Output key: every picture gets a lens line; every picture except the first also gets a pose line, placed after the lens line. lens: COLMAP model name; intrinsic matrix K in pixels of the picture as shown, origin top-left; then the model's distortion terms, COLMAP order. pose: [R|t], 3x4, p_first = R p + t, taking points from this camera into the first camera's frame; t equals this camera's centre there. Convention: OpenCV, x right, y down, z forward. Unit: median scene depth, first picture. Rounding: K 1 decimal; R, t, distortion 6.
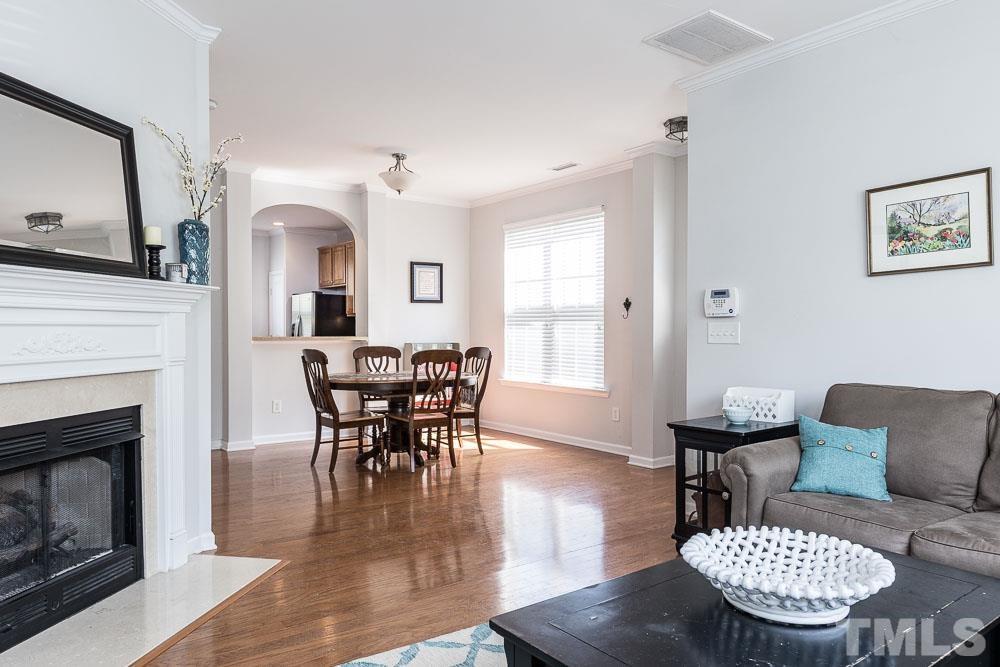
lens RADIAL K [[675.9, 0, 506.3], [0, 675.9, 336.4], [0, 0, 1]] dist [0.000522, 0.000736]
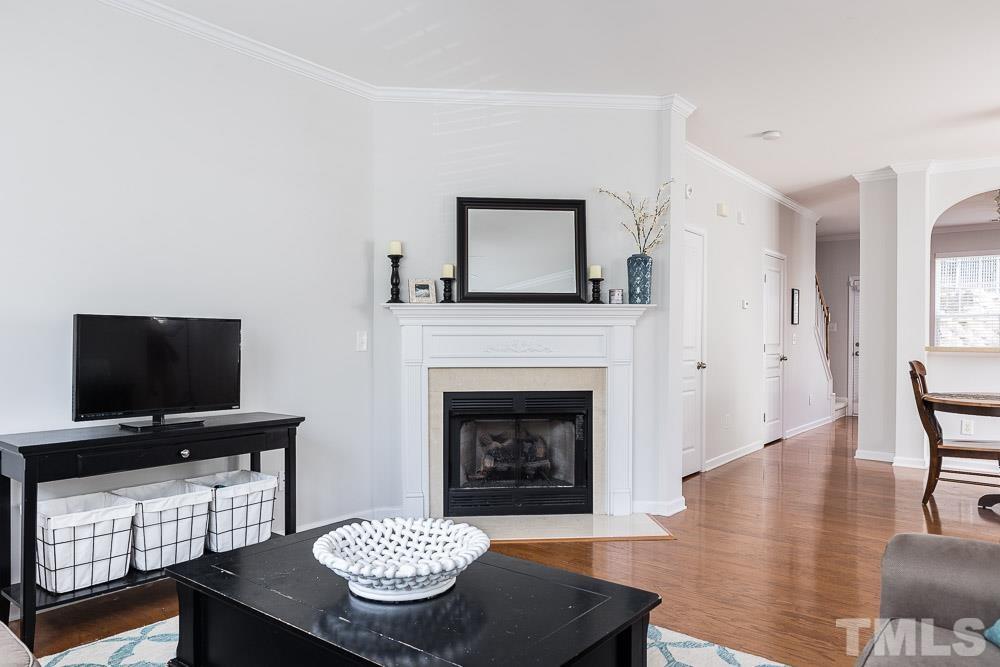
lens RADIAL K [[675.9, 0, 506.3], [0, 675.9, 336.4], [0, 0, 1]] dist [0.000522, 0.000736]
pose [[0.251101, 0.000724, -0.967961, 0.375287], [-0.014055, 0.999897, -0.002898, -0.003372], [0.967859, 0.014332, 0.251086, 0.219204]]
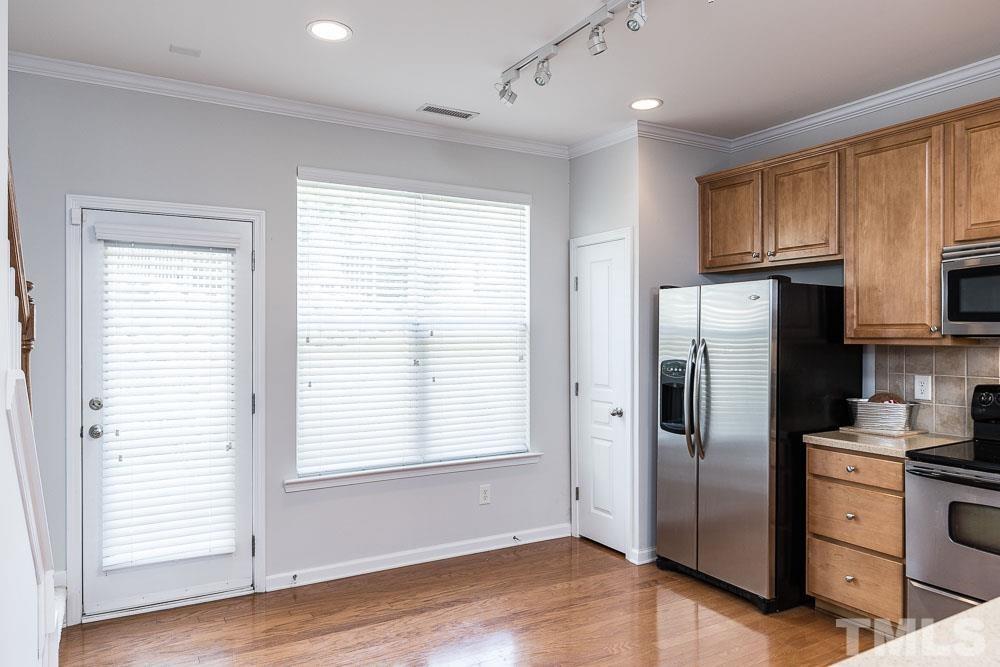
lens RADIAL K [[675.9, 0, 506.3], [0, 675.9, 336.4], [0, 0, 1]] dist [0.000522, 0.000736]
pose [[0.992824, -0.005561, -0.119455, -0.559816], [0.004525, 0.999950, -0.008944, -0.046632], [0.119498, 0.008339, 0.992799, 0.920756]]
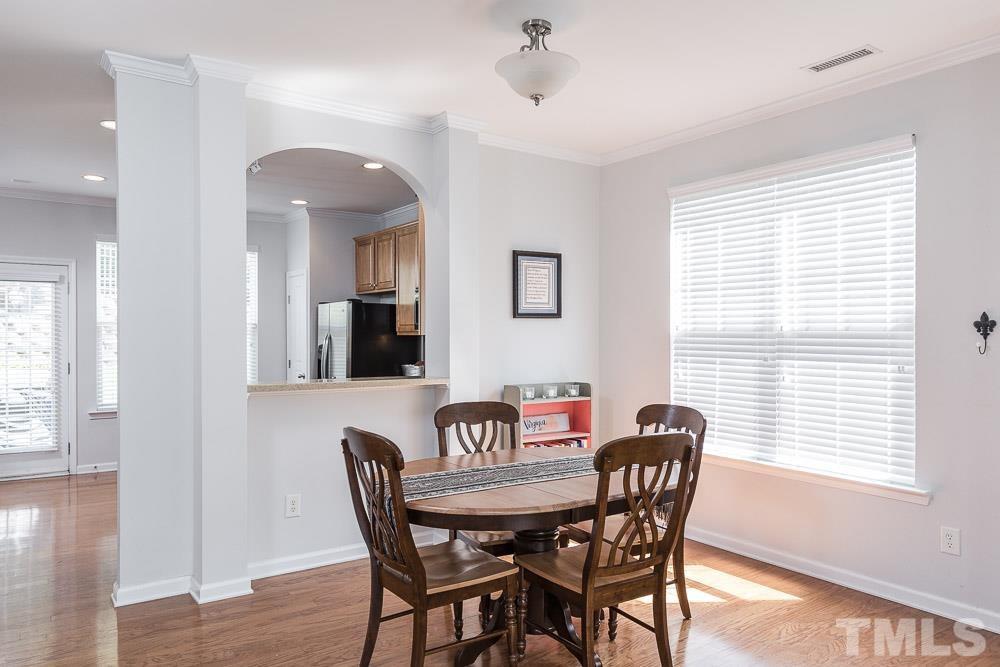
lens RADIAL K [[675.9, 0, 506.3], [0, 675.9, 336.4], [0, 0, 1]] dist [0.000522, 0.000736]
pose [[0.999495, -0.001246, -0.031737, -0.152995], [0.001028, 0.999976, -0.006877, -0.034986], [0.031745, 0.006841, 0.999473, 0.470148]]
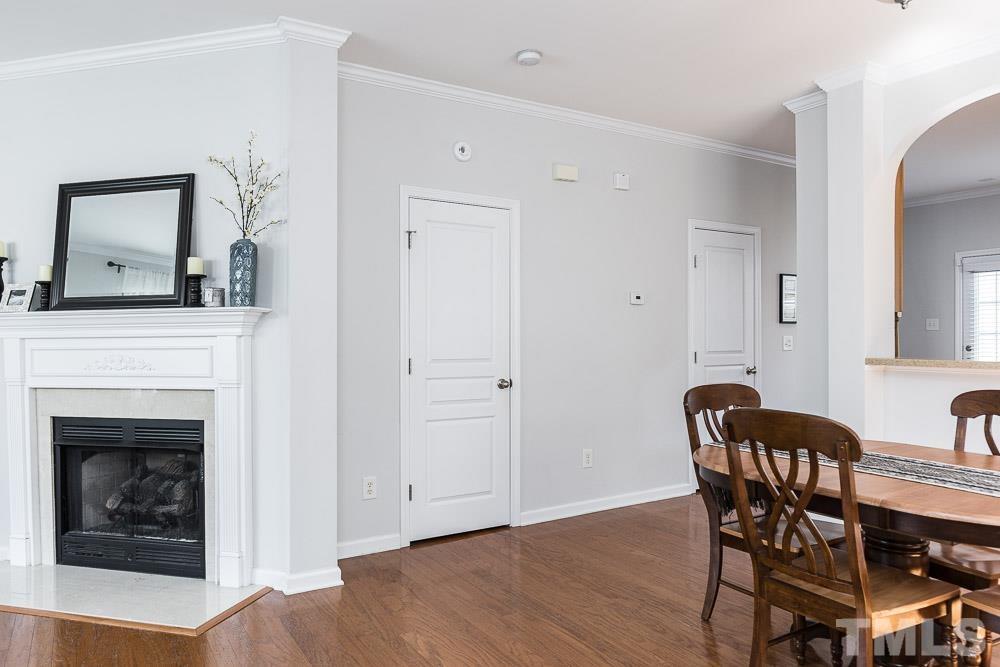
lens RADIAL K [[675.9, 0, 506.3], [0, 675.9, 336.4], [0, 0, 1]] dist [0.000522, 0.000736]
pose [[-0.097404, 0.000886, -0.995245, 0.239575], [-0.003696, 0.999992, 0.001252, -0.018297], [0.995238, 0.003801, -0.097400, 0.753856]]
